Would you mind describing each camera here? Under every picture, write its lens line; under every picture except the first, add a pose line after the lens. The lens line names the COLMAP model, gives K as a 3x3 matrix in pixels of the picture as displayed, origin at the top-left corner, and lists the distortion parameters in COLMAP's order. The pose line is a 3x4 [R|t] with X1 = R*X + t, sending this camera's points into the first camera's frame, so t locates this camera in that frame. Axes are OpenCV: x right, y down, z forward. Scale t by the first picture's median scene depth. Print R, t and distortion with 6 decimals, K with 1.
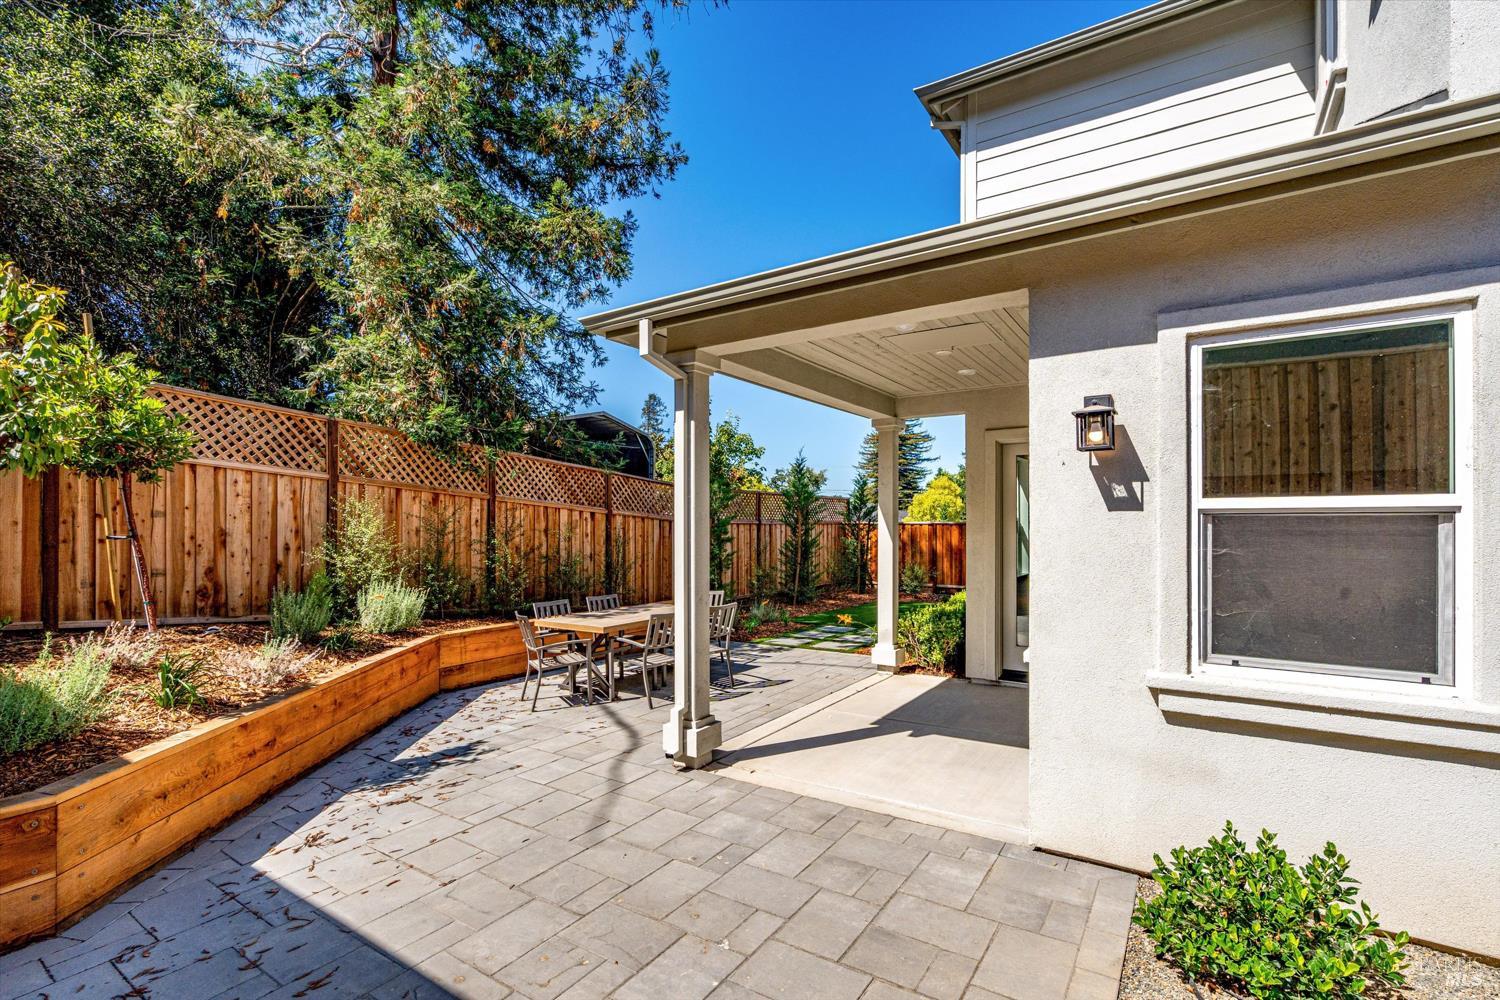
lens RADIAL K [[673.2, 0, 757.1], [0, 673.2, 498.0], [0, 0, 1]] dist [-0.001132, 0.000156]
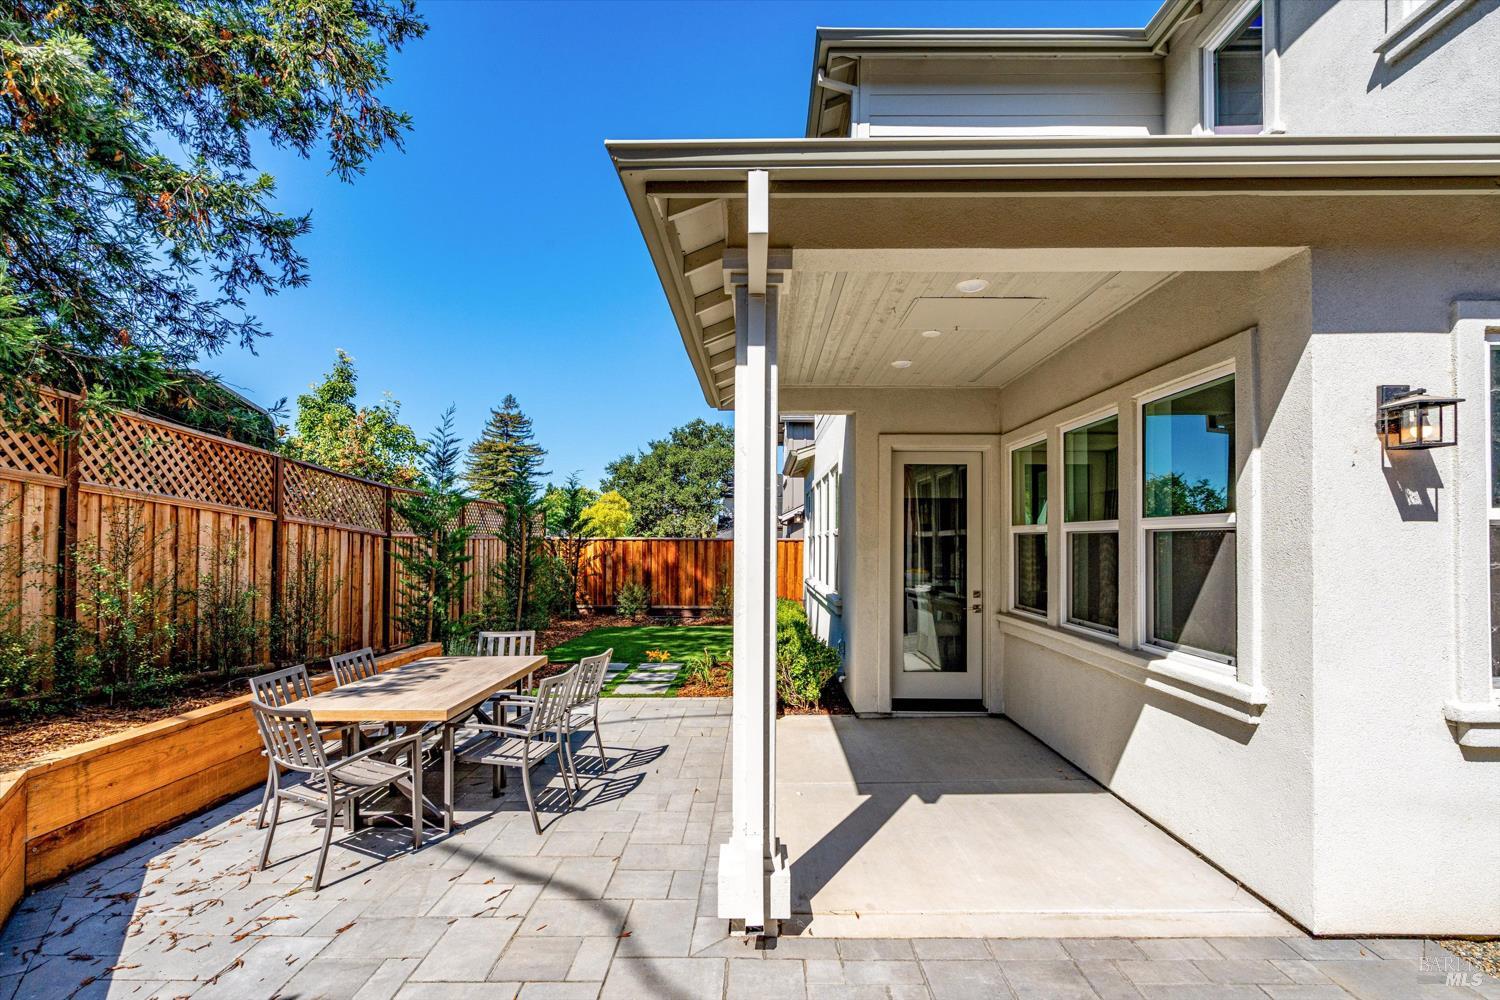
lens RADIAL K [[687.4, 0, 756.1], [0, 687.4, 510.4], [0, 0, 1]] dist [-0.000781, 0.000861]
pose [[0.846391, 0.027646, 0.531844, -0.288798], [-0.024535, 0.999616, -0.012917, 0.016938], [-0.531997, -0.002116, 0.846744, 0.312202]]
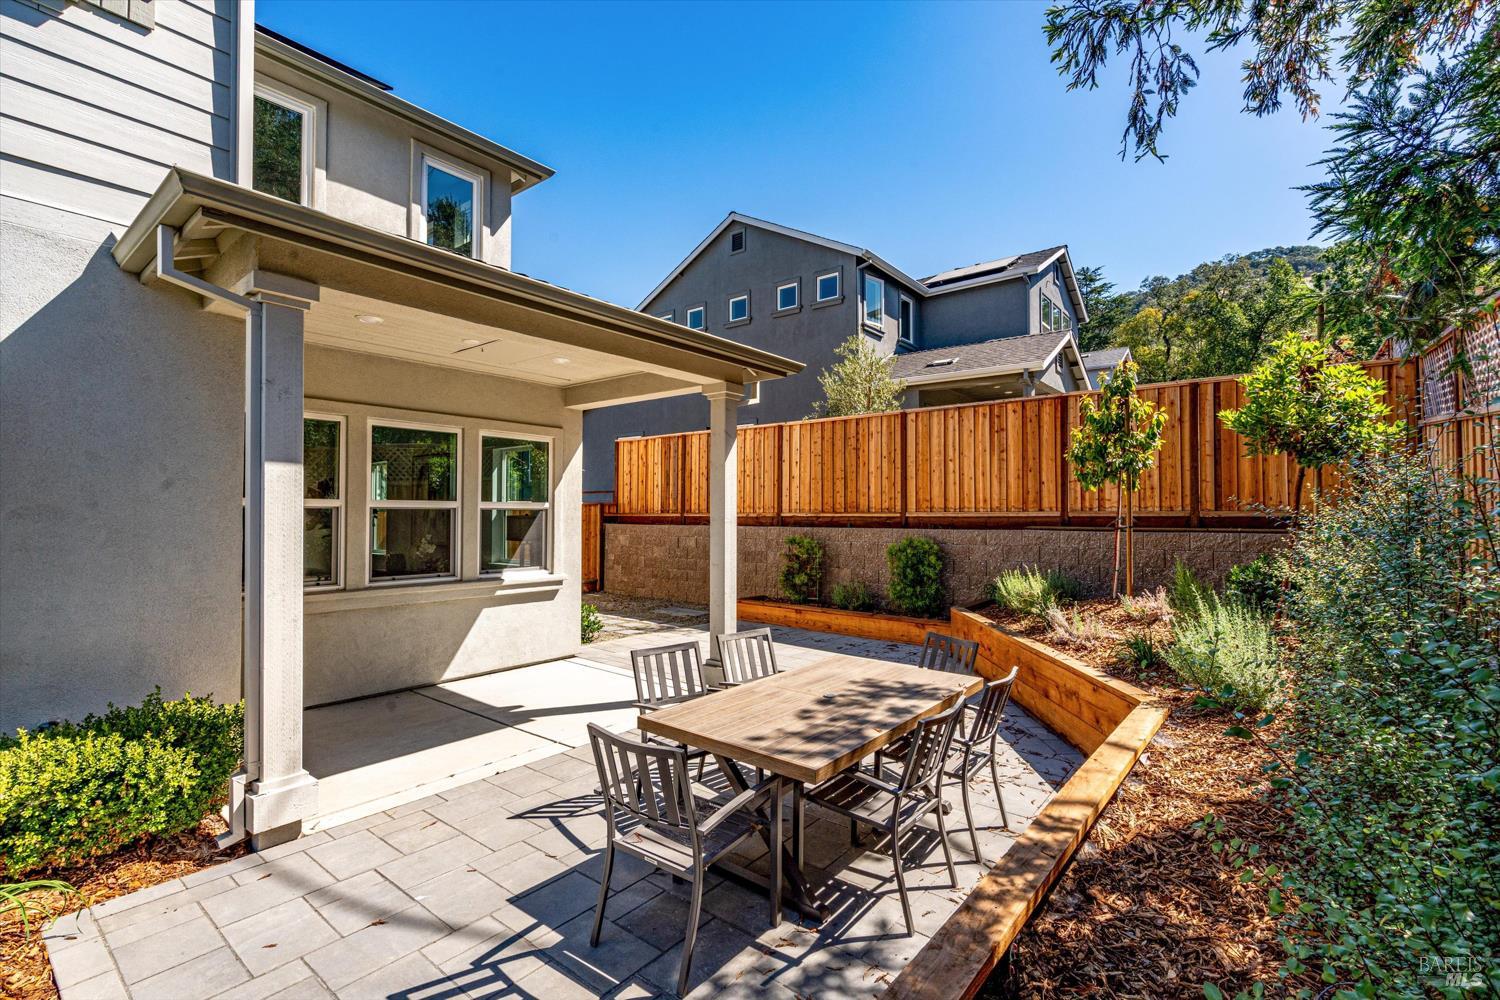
lens RADIAL K [[673.2, 0, 757.1], [0, 673.2, 498.0], [0, 0, 1]] dist [-0.001132, 0.000156]
pose [[-0.996944, 0.010063, 0.077464, -0.179972], [0.004963, 0.997824, -0.065753, 0.067827], [-0.077957, -0.065167, -0.994825, 1.557838]]
